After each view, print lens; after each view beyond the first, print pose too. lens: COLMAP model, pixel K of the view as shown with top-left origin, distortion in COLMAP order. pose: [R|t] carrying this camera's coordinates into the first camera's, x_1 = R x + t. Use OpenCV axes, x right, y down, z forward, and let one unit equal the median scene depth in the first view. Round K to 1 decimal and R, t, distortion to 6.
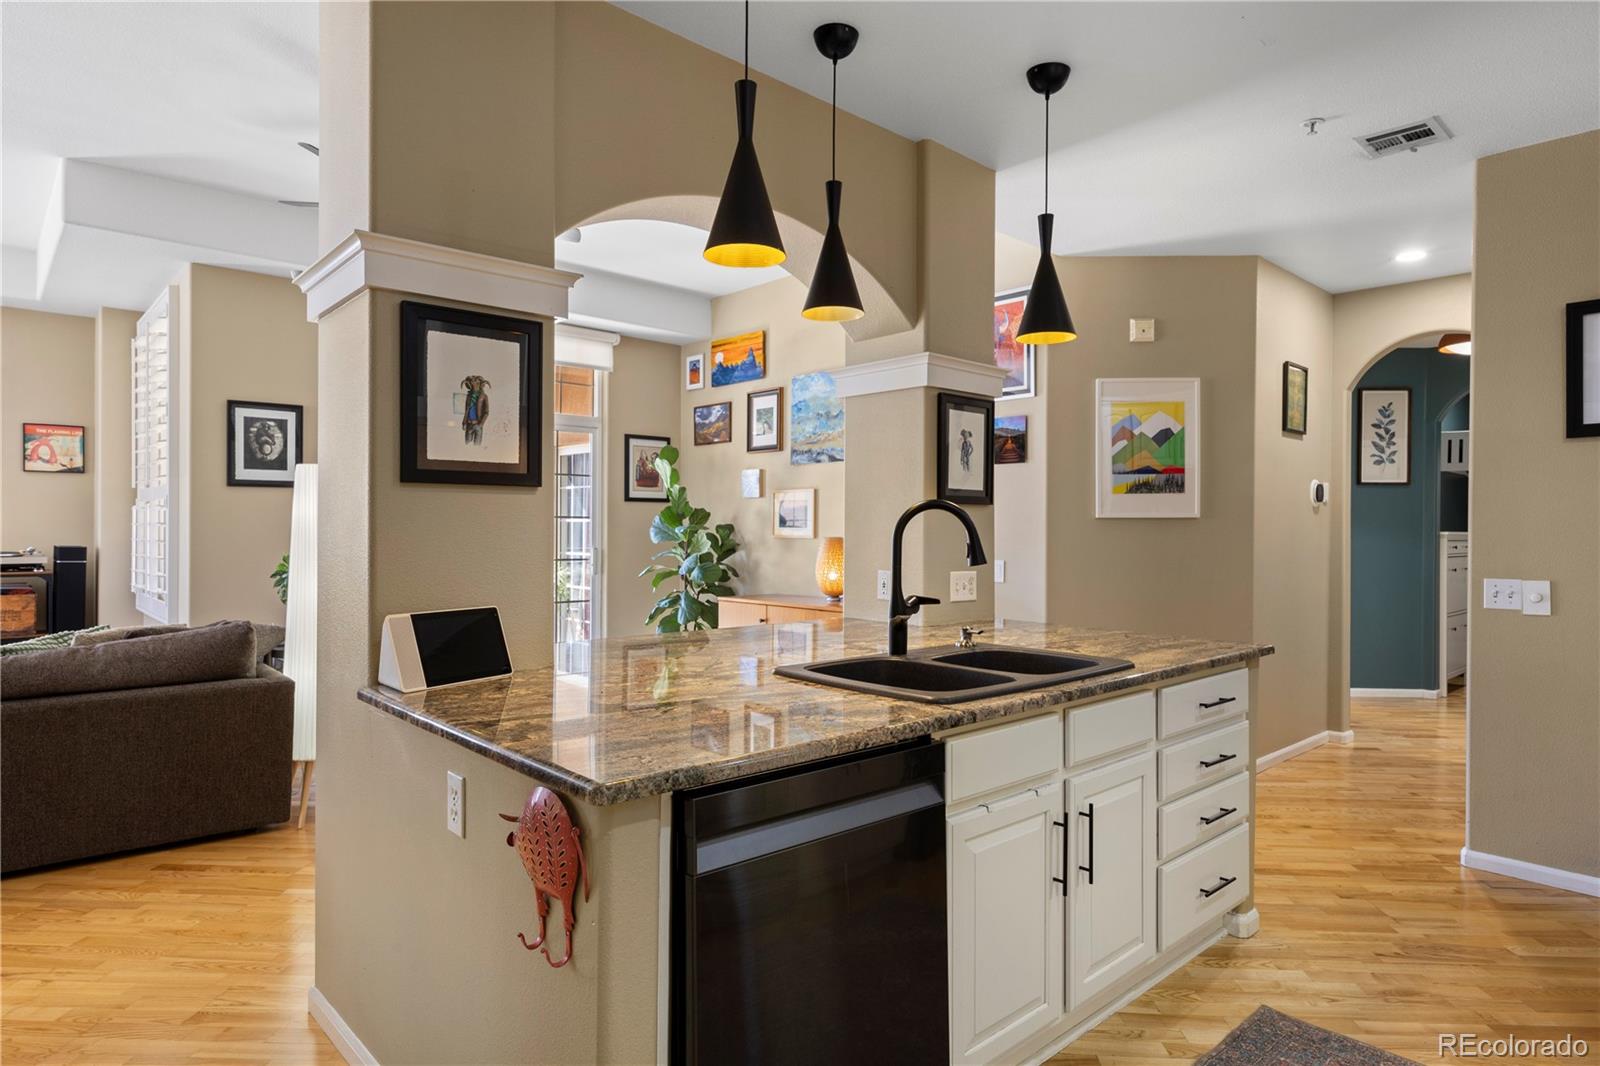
lens RADIAL K [[922.1, 0, 734.9], [0, 922.1, 530.3], [0, 0, 1]] dist [0.002641, -0.000538]
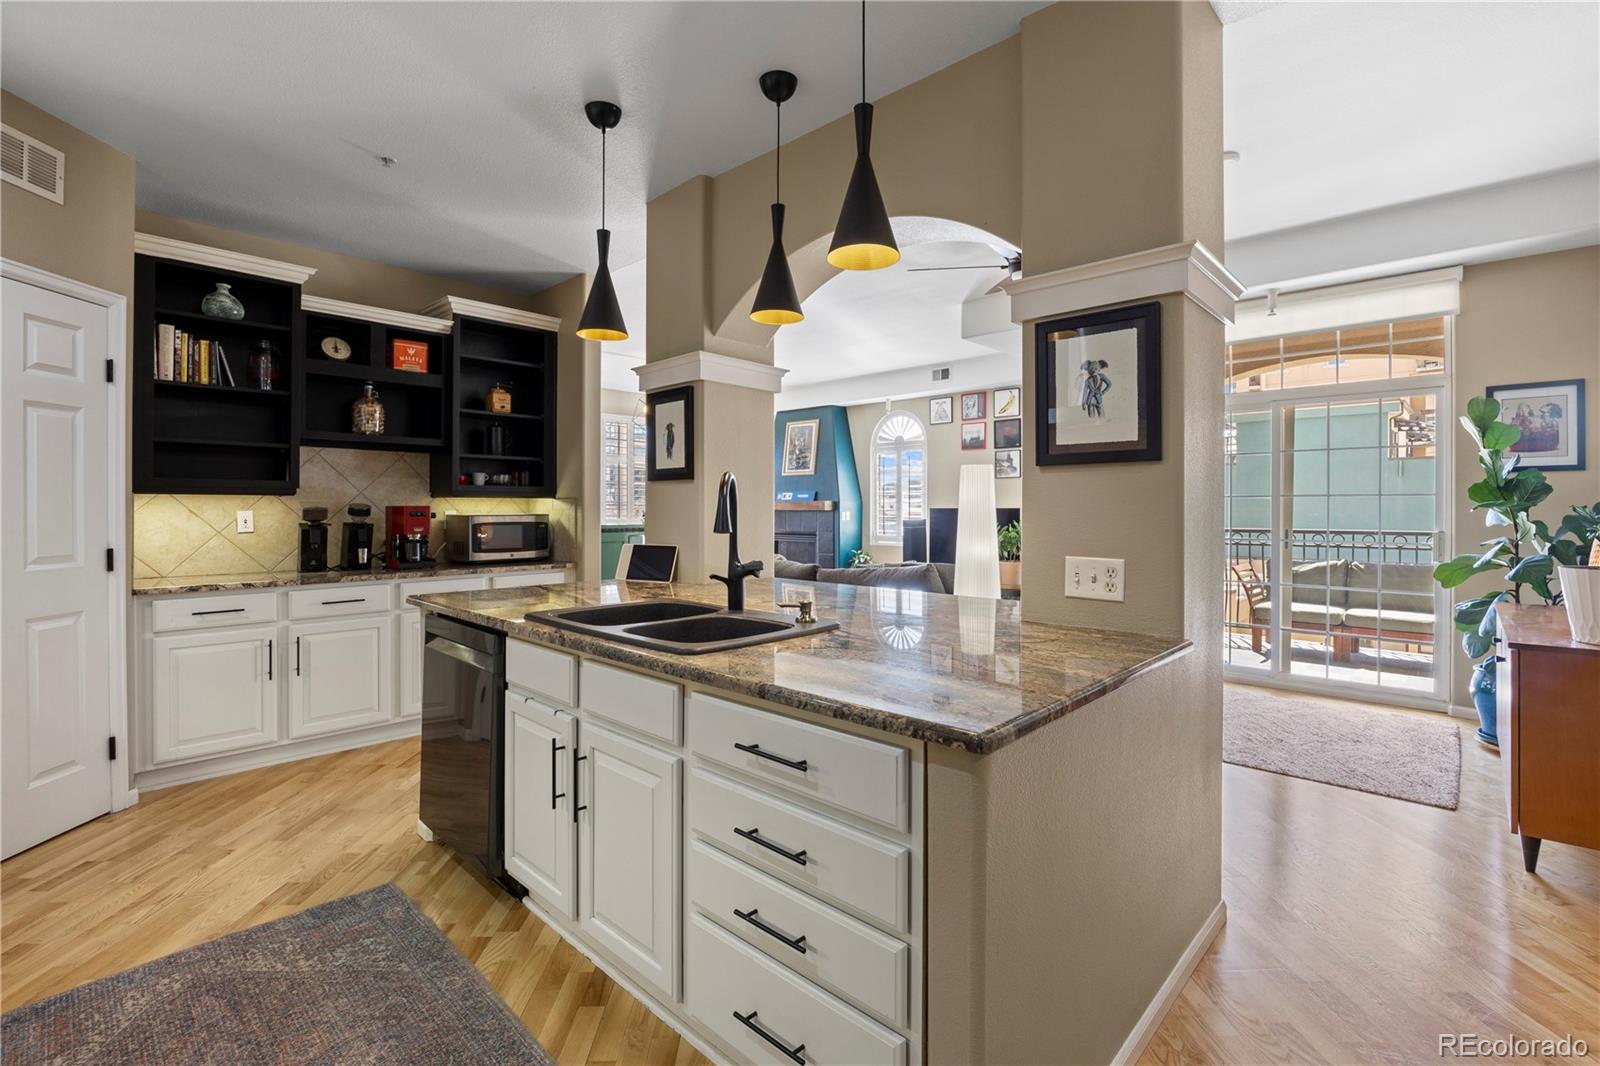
lens RADIAL K [[728.0, 0, 784.5], [0, 728.0, 515.0], [0, 0, 1]] dist [0.001667, -0.001949]
pose [[0.076073, 0.001138, -0.997102, 0.347934], [0.006229, 0.999979, 0.001617, 0.005212], [0.997083, -0.006333, 0.076065, 0.325181]]
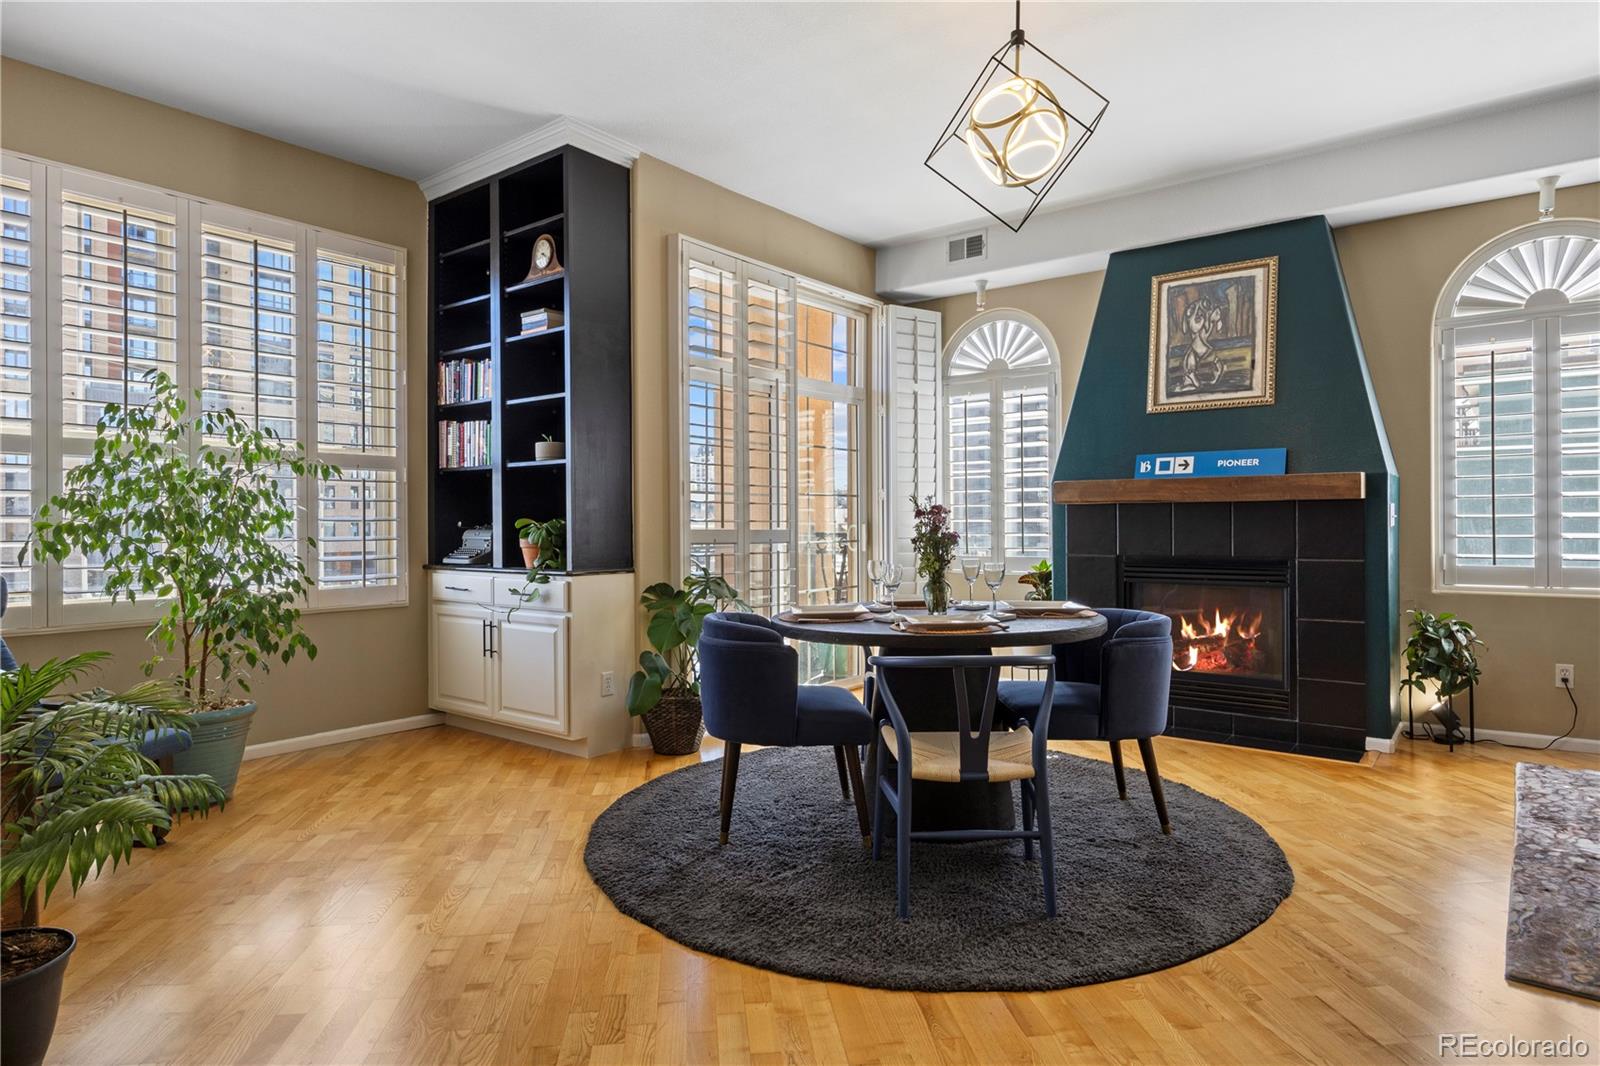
lens RADIAL K [[922.1, 0, 807.1], [0, 922.1, 531.6], [0, 0, 1]] dist [0.002641, -0.000538]
pose [[0.183799, 0.003383, -0.982958, -0.485333], [0.011444, 0.999919, 0.005581, 0.013537], [0.982897, -0.012275, 0.183745, 0.033307]]
